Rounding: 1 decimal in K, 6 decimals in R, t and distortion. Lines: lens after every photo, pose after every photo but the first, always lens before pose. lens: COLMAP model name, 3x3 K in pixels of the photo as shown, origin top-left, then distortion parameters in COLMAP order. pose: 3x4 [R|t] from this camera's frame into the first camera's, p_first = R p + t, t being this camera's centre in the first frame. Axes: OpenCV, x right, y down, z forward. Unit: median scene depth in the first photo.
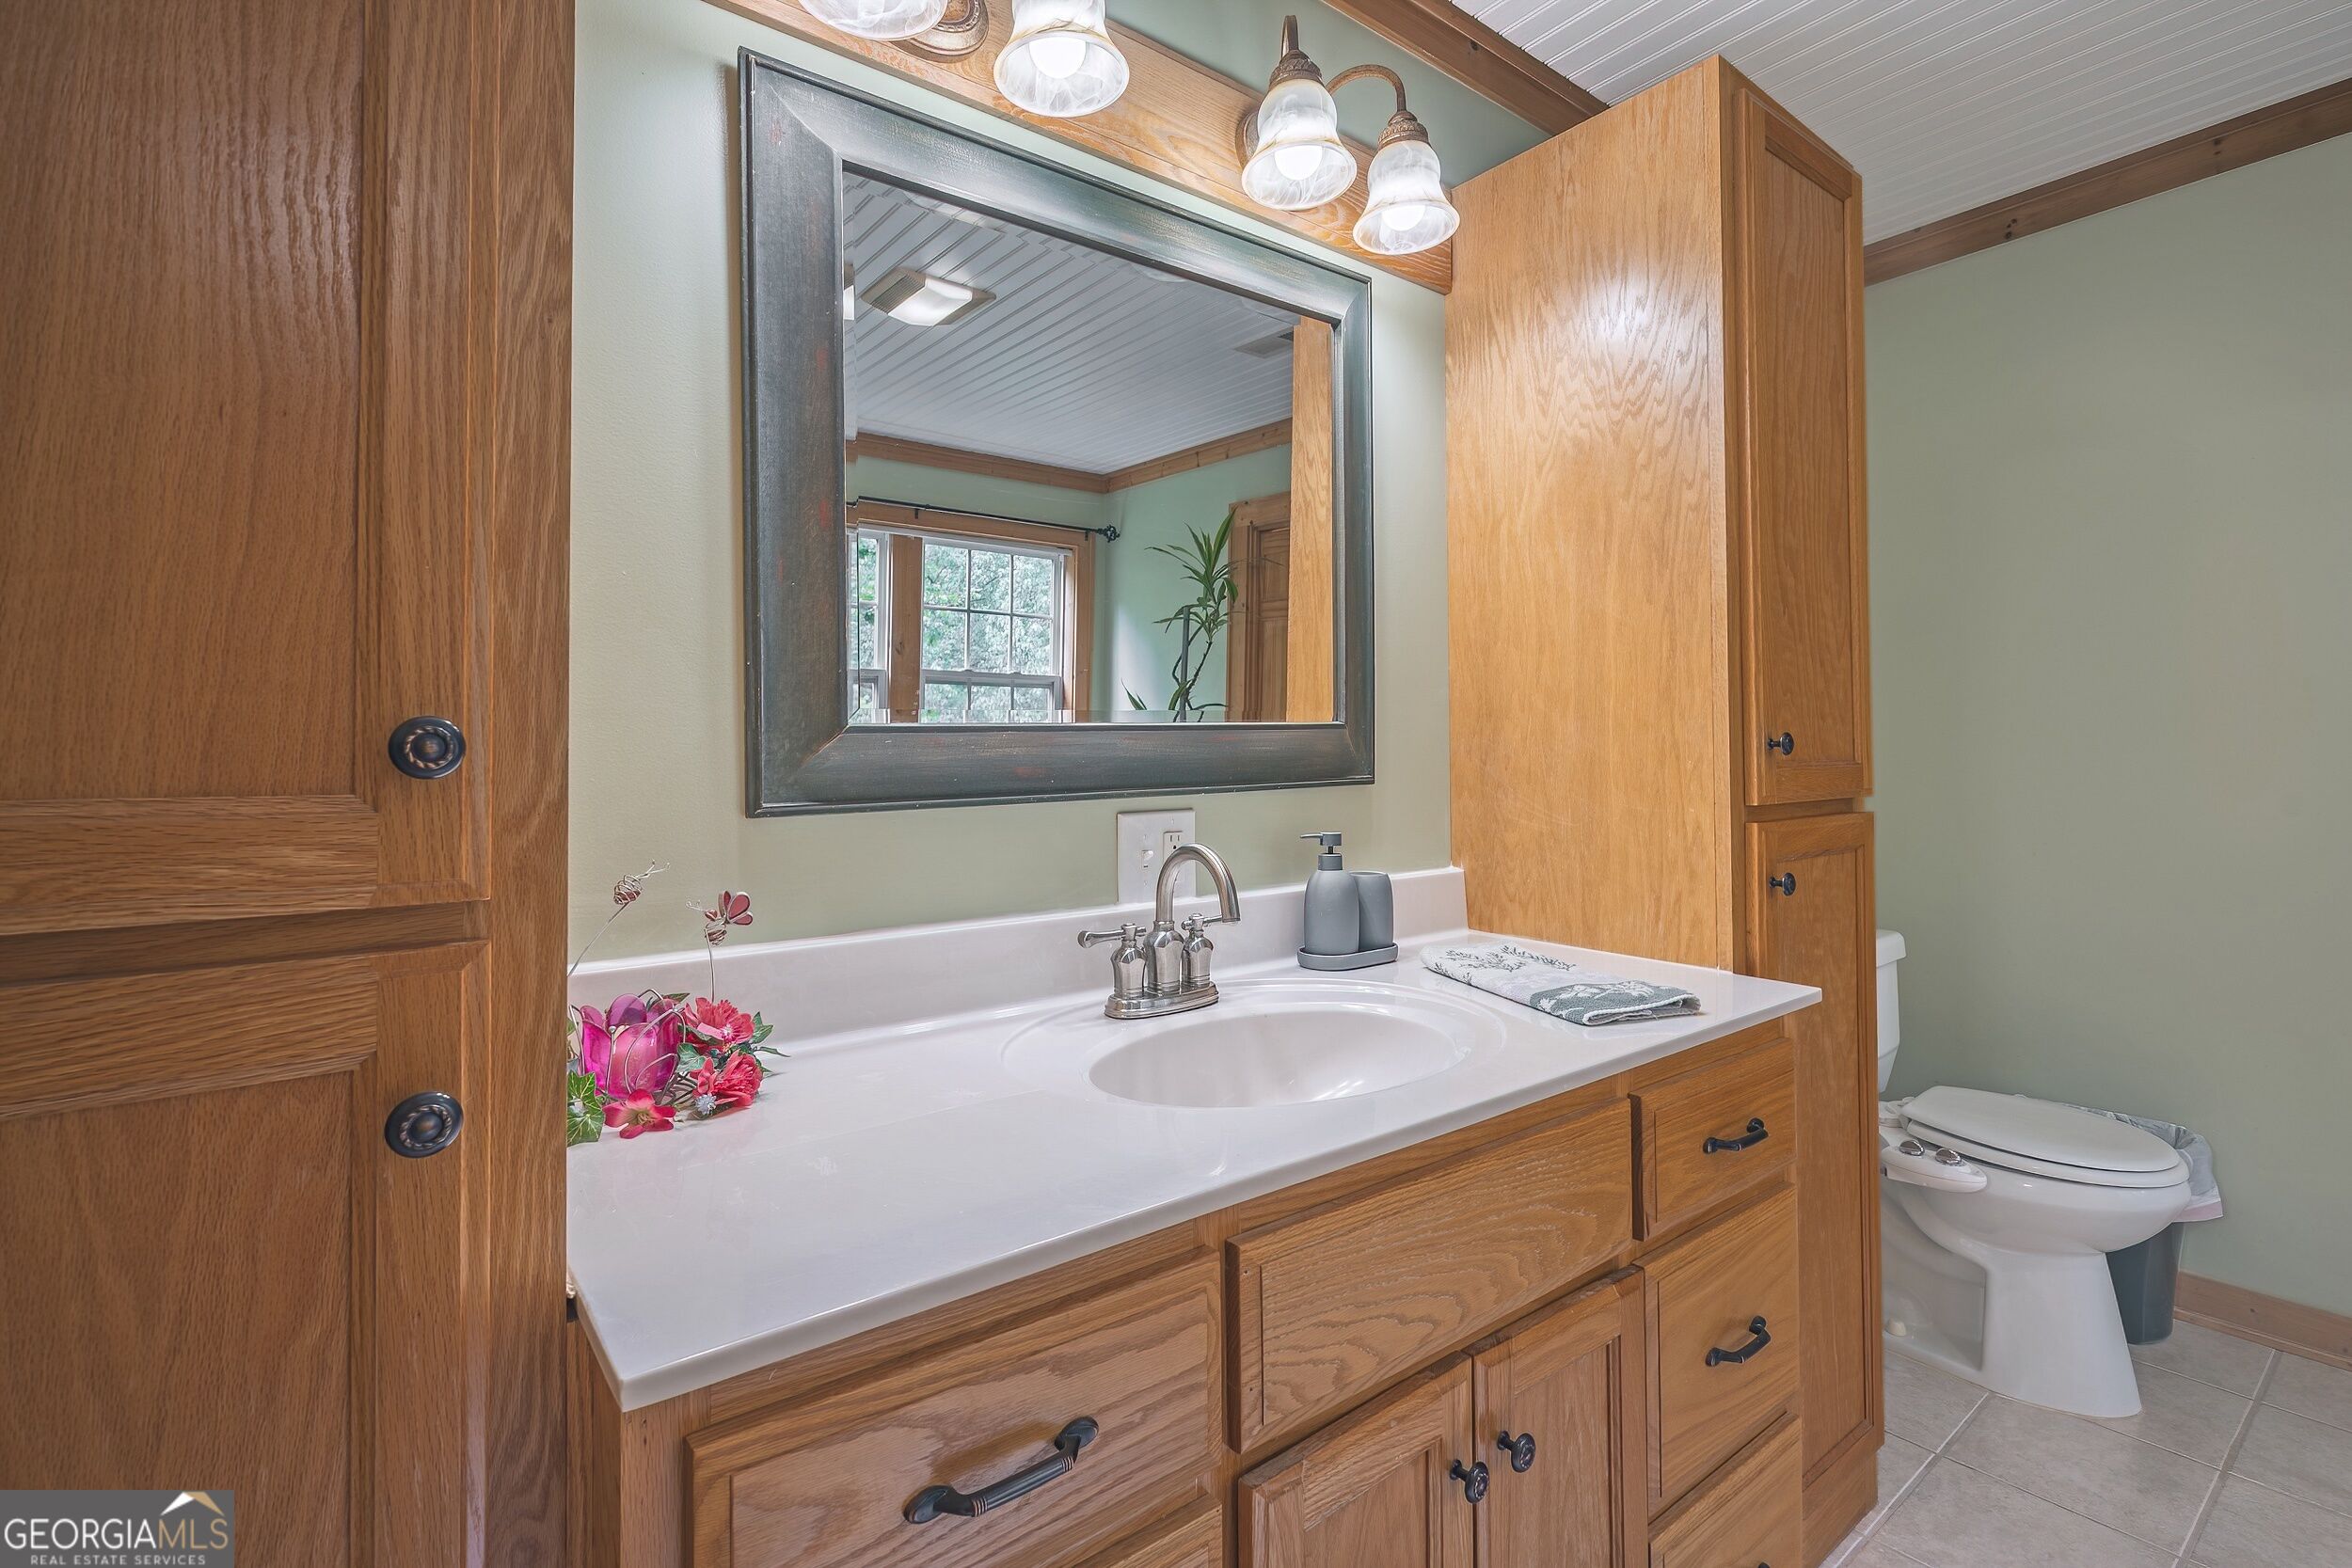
lens RADIAL K [[1095.8, 0, 1172.9], [0, 1095.8, 741.7], [0, 0, 1]] dist [0.004769, 0.000131]
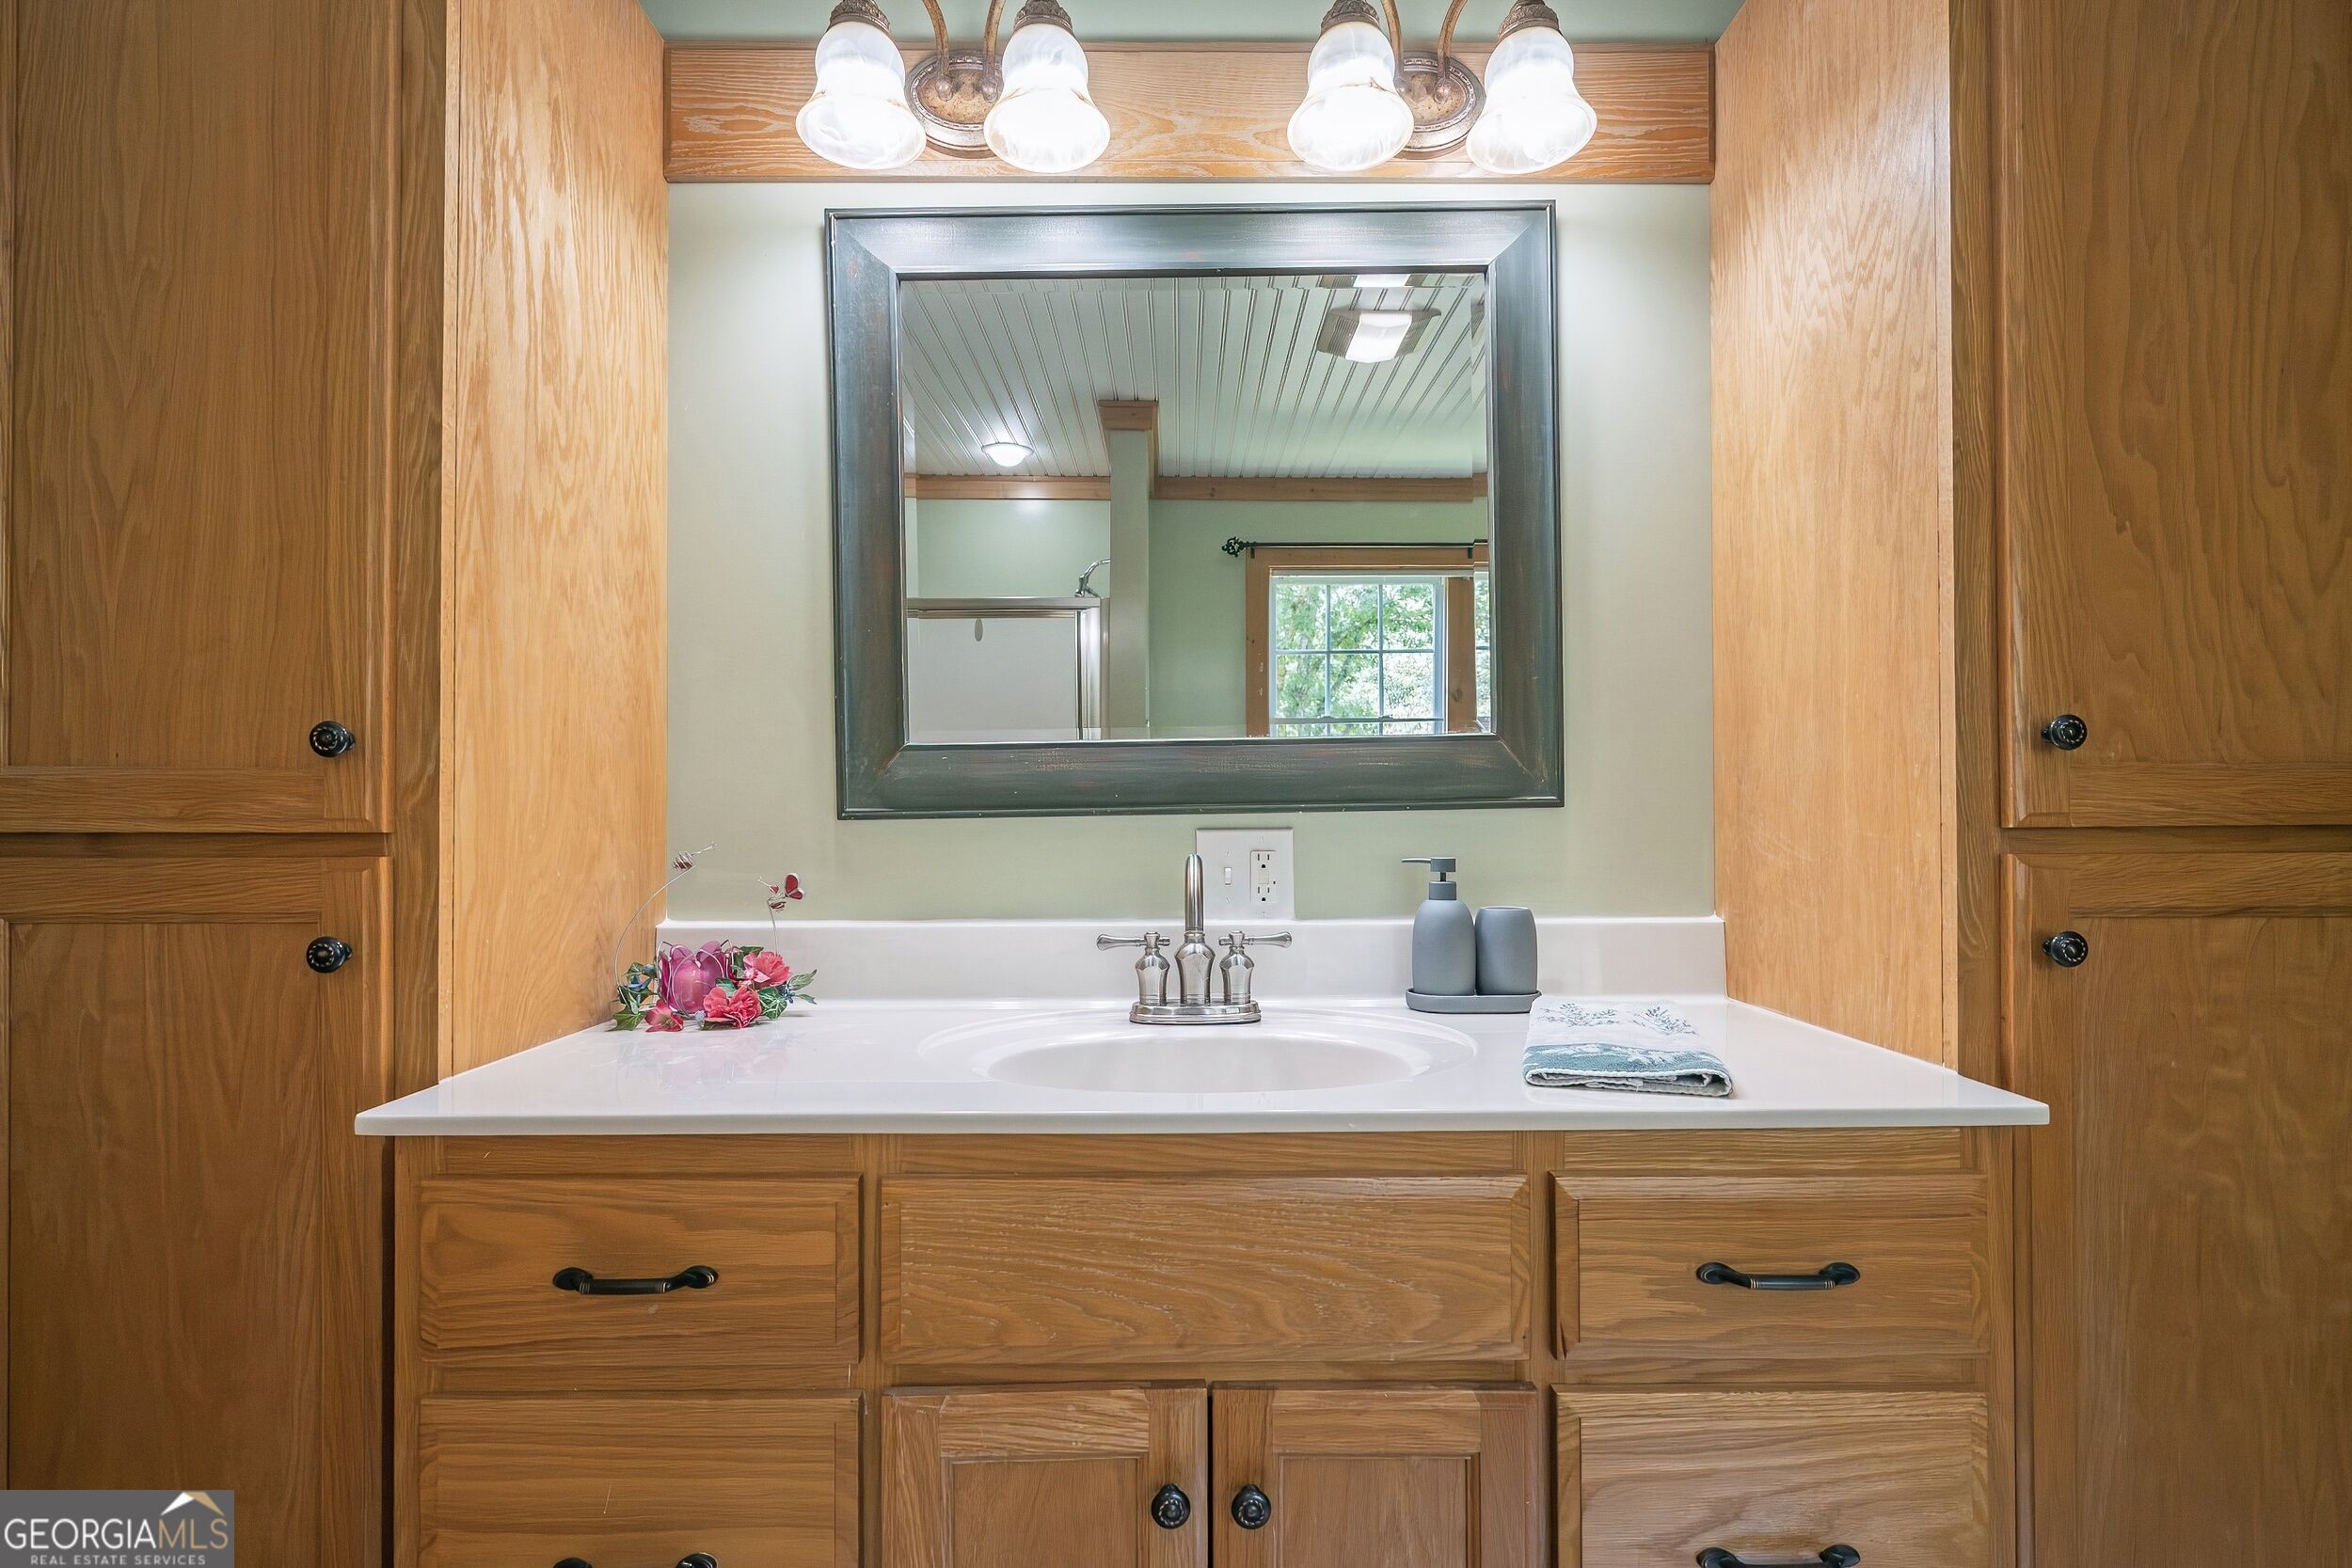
lens RADIAL K [[1143.4, 0, 1128.8], [0, 1143.4, 818.9], [0, 0, 1]] dist [-0.005450, 0.000399]
pose [[0.791114, 0.003426, -0.611659, 0.503803], [0.003775, 0.999938, 0.010483, 0.041362], [0.611657, -0.010602, 0.791052, 0.121591]]
